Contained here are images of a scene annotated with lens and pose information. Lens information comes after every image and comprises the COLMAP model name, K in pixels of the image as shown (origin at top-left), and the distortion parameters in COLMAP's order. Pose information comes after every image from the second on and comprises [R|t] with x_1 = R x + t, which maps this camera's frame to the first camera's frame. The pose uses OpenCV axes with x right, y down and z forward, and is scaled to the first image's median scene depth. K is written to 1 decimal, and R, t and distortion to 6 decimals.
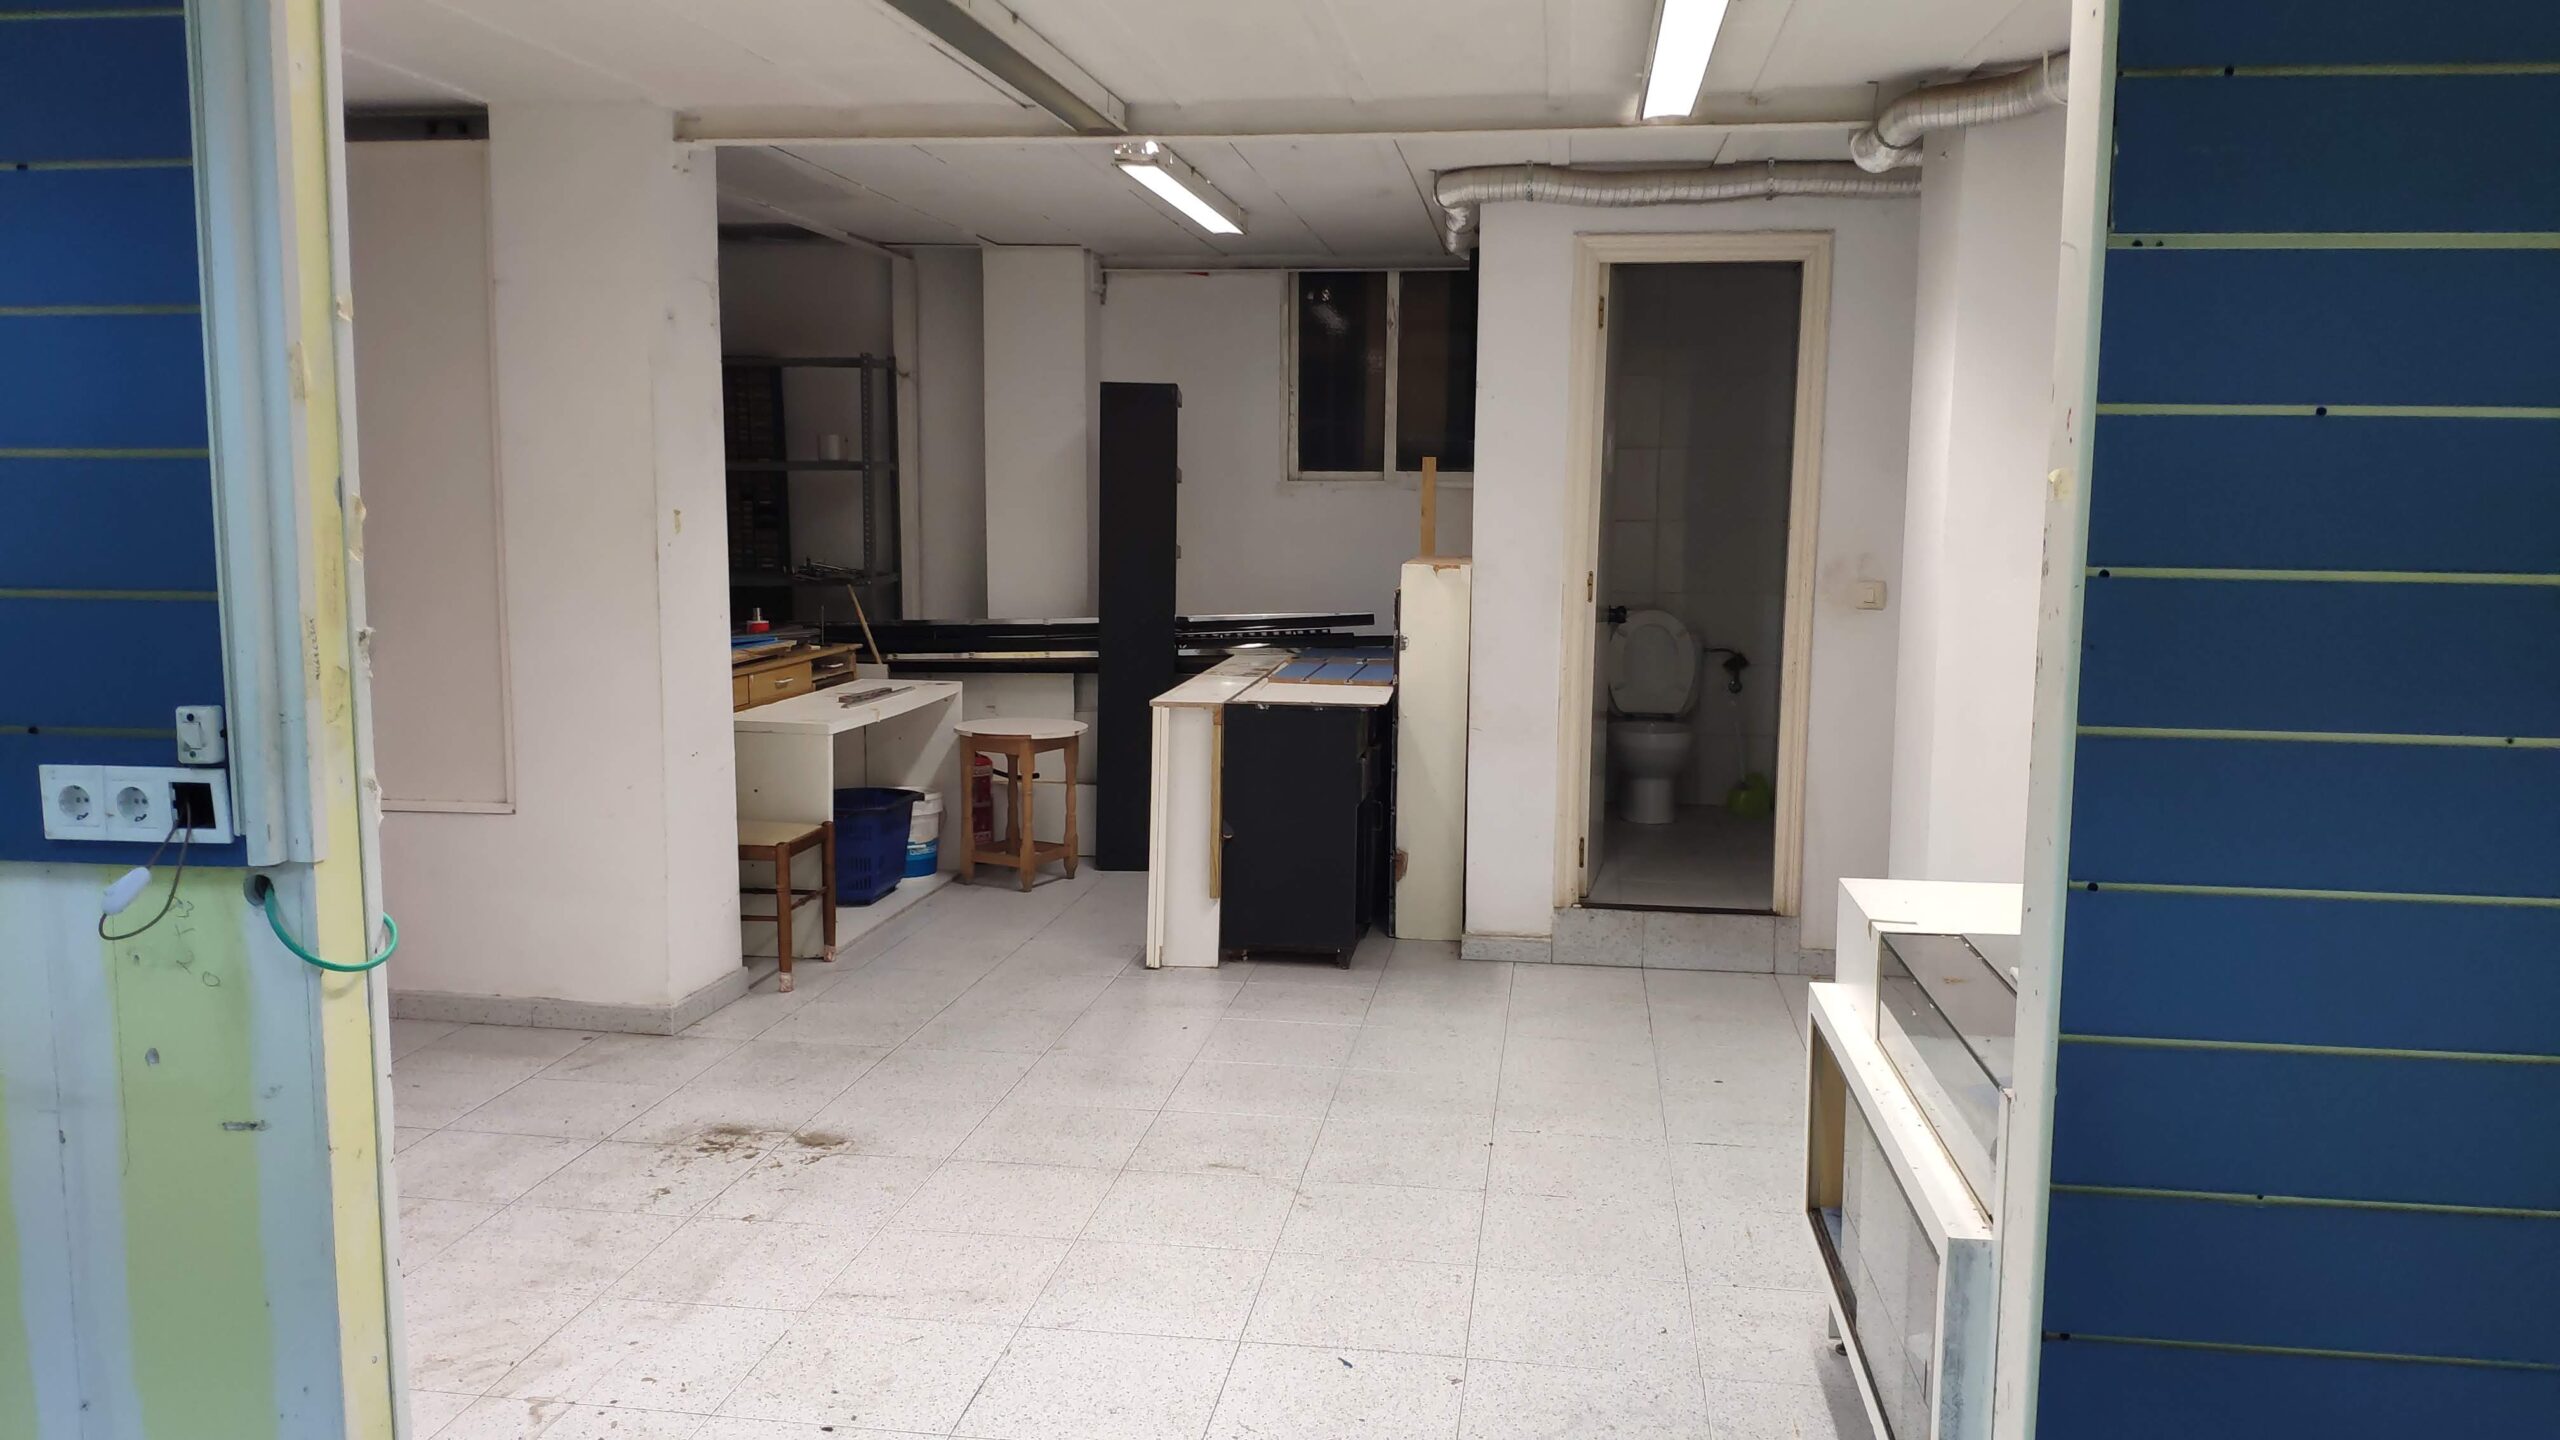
lens RADIAL K [[1972.8, 0, 1280.0], [0, 1972.8, 720.0], [0, 0, 1]] dist [0.247475, -0.470809]
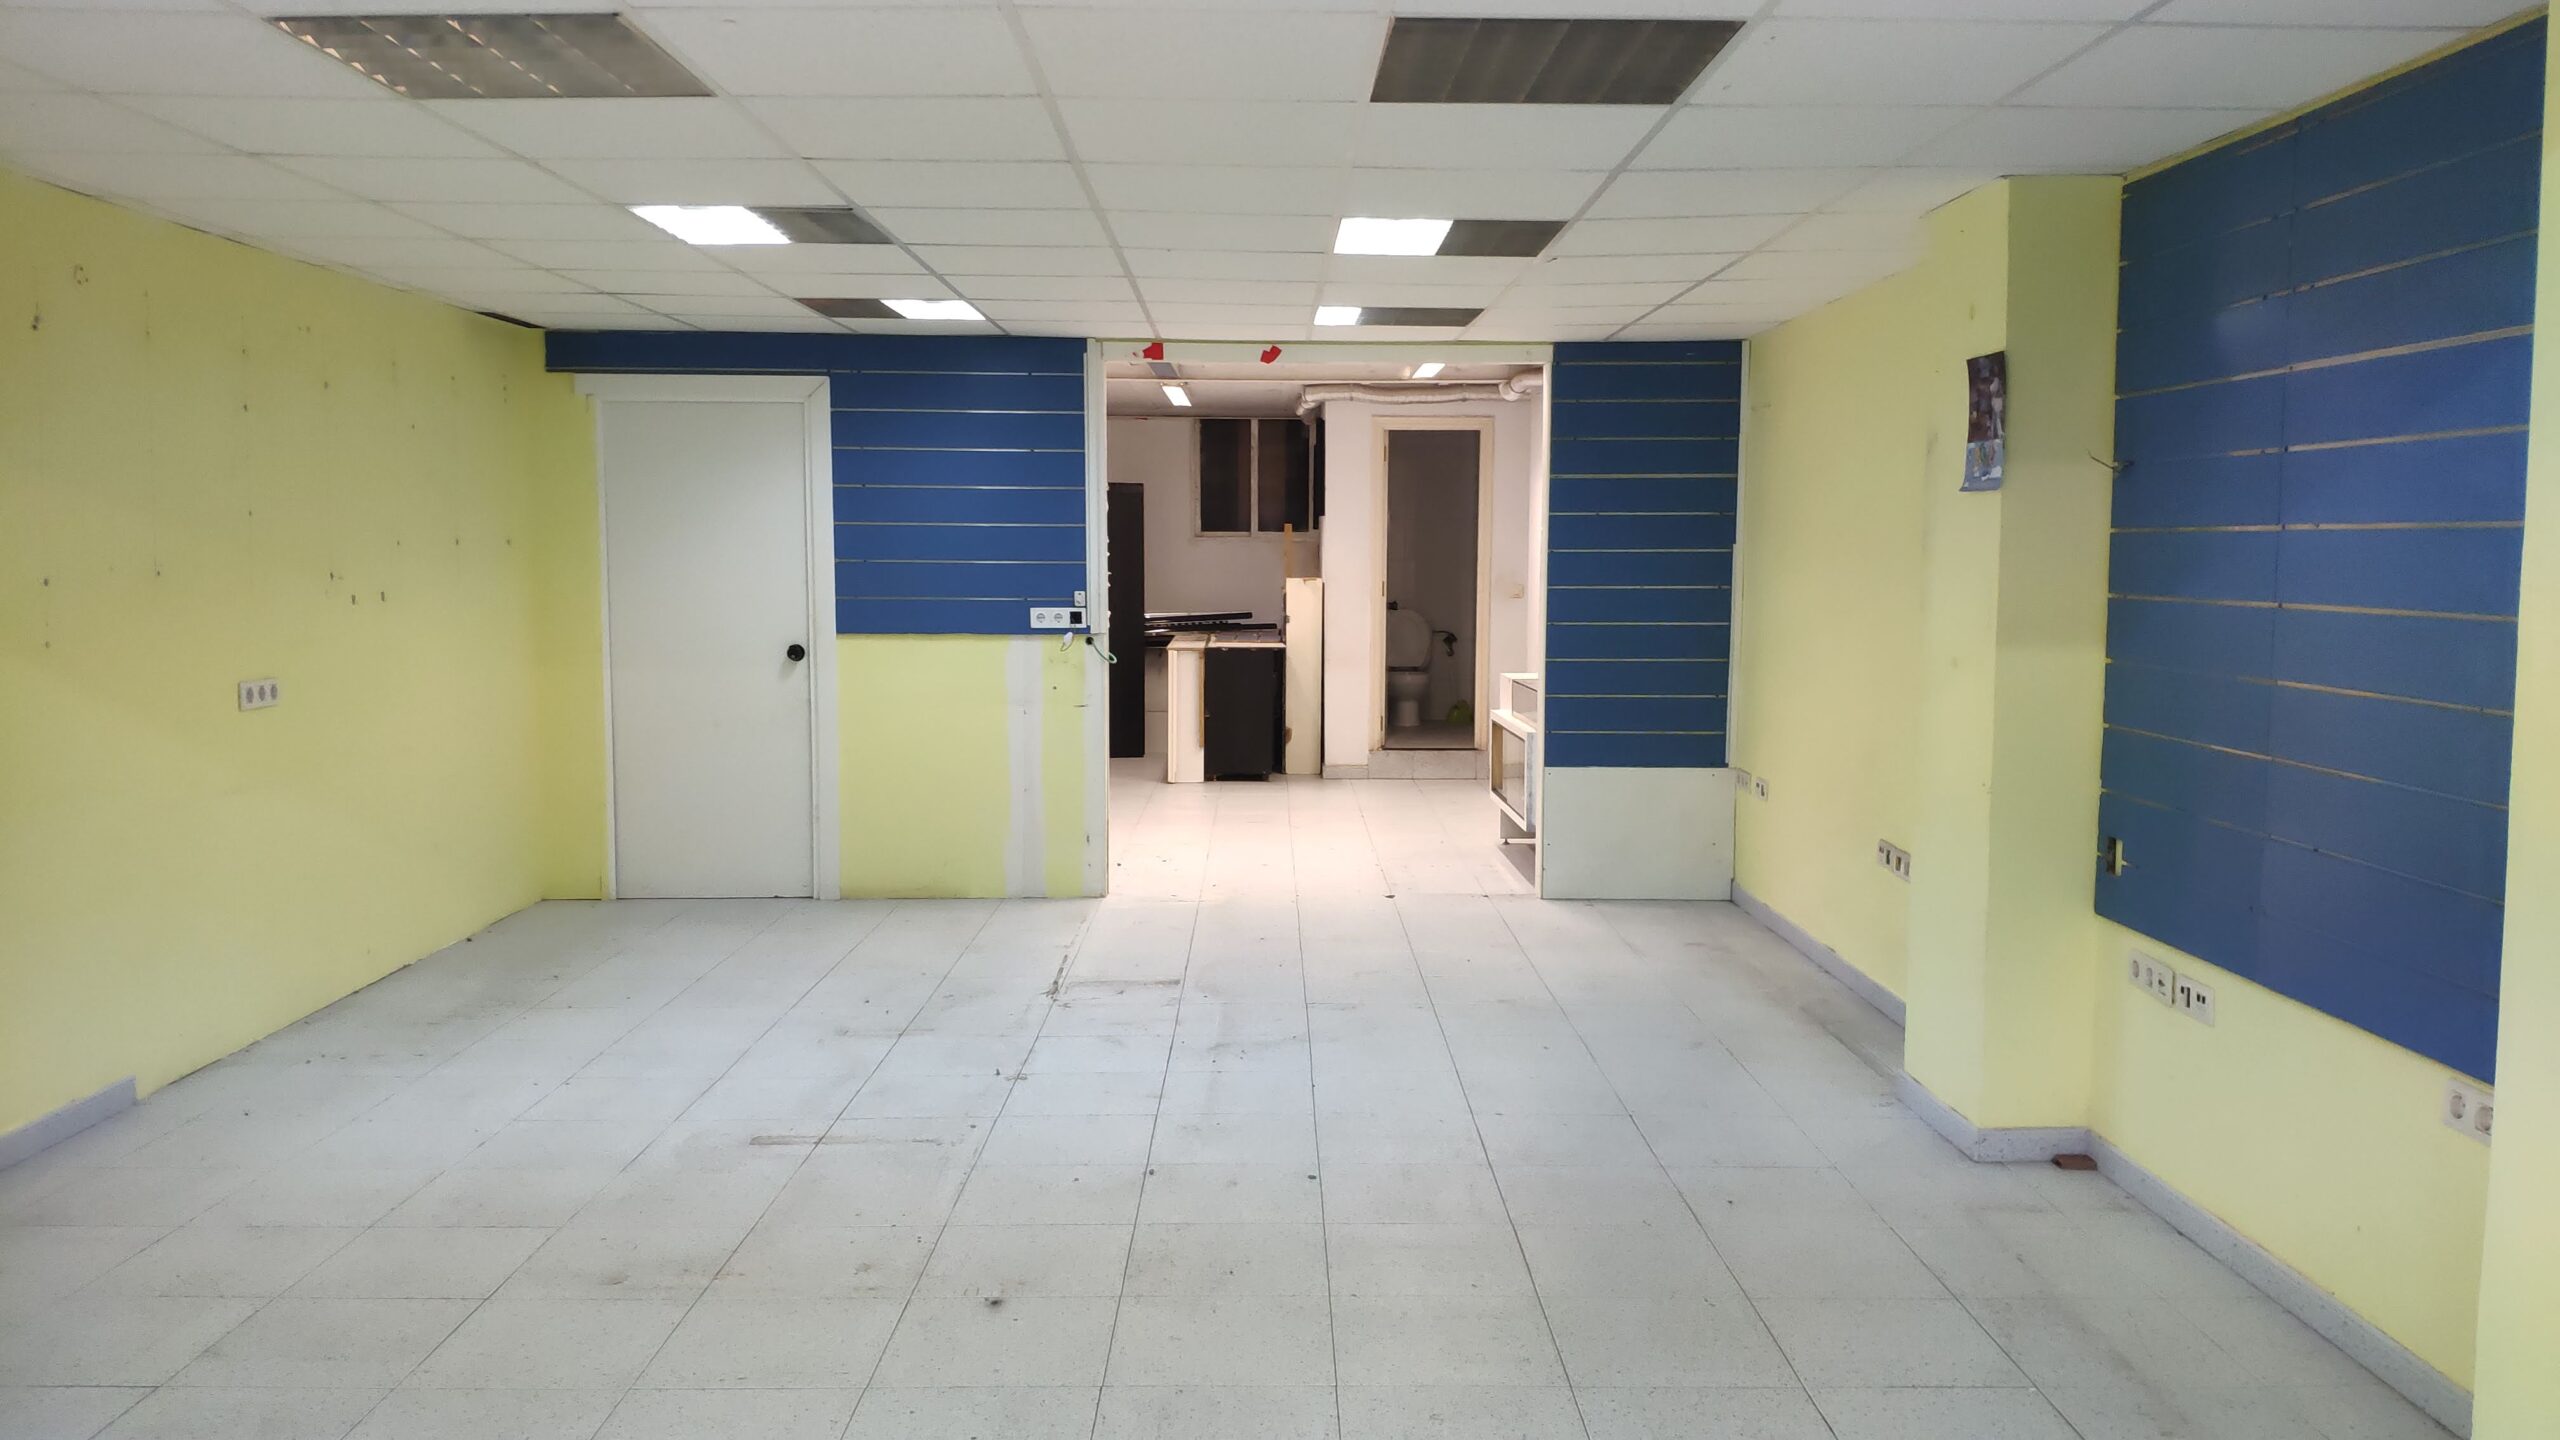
lens RADIAL K [[1960.8, 0, 1282.7], [0, 1960.8, 689.8], [0, 0, 1]] dist [0.124970, -0.270420]
pose [[0.987989, -0.012822, 0.153989, -0.246426], [0.019970, 0.998789, -0.044966, 0.119626], [-0.153226, 0.047502, 0.987049, -0.916475]]
